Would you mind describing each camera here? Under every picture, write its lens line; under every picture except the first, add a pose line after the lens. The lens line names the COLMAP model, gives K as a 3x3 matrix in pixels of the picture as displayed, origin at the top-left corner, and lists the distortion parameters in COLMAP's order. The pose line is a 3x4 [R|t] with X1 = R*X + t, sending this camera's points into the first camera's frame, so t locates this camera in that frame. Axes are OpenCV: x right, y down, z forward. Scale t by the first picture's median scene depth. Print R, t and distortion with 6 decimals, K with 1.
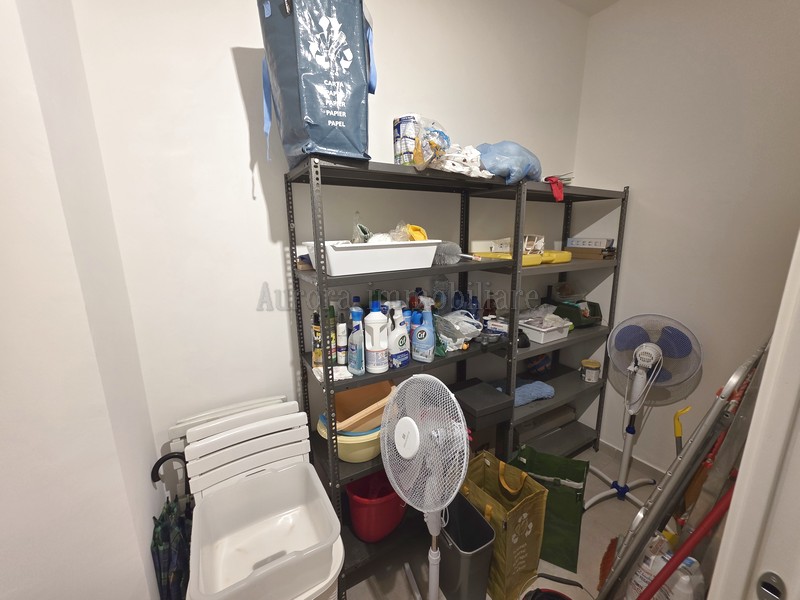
lens RADIAL K [[317.3, 0, 397.2], [0, 317.3, 300.0], [0, 0, 1]] dist [-0.000337, 0.000368]
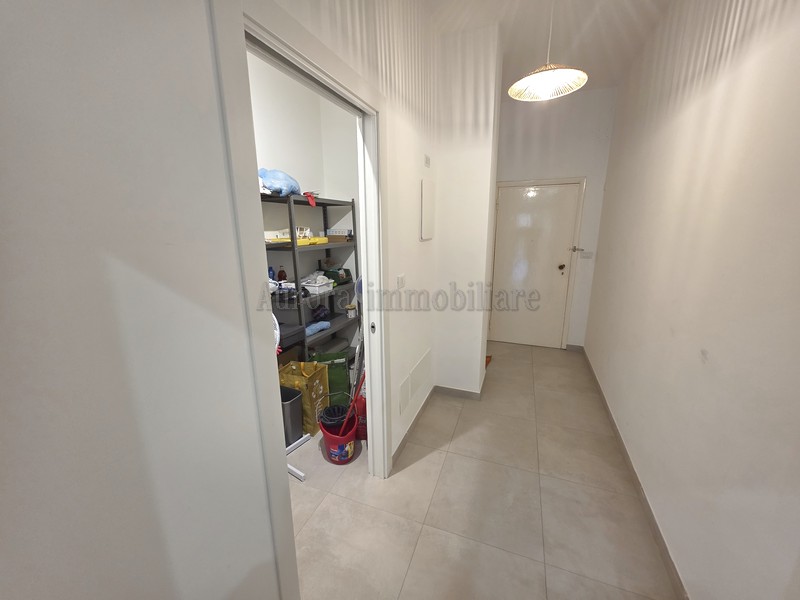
lens RADIAL K [[317.3, 0, 397.2], [0, 317.3, 300.0], [0, 0, 1]] dist [-0.000337, 0.000368]
pose [[0.804648, -0.134374, 0.578347, -0.187254], [0.125673, 0.990530, 0.055294, 0.150947], [-0.580300, 0.028190, 0.813915, -0.653933]]
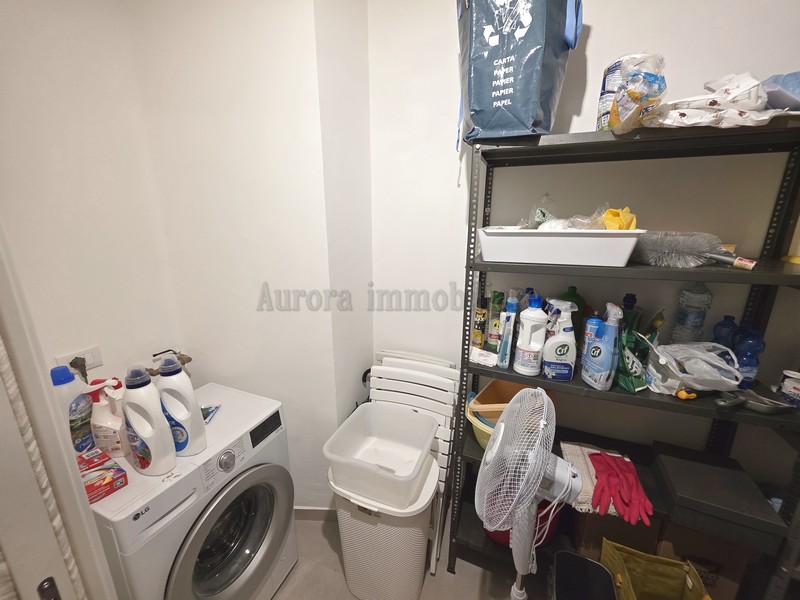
lens RADIAL K [[317.3, 0, 397.2], [0, 317.3, 300.0], [0, 0, 1]] dist [-0.000337, 0.000368]
pose [[0.606241, 0.212663, -0.766320, 0.327686], [-0.174528, 0.975671, 0.132690, -0.030027], [0.775894, 0.053302, 0.628607, 0.120855]]
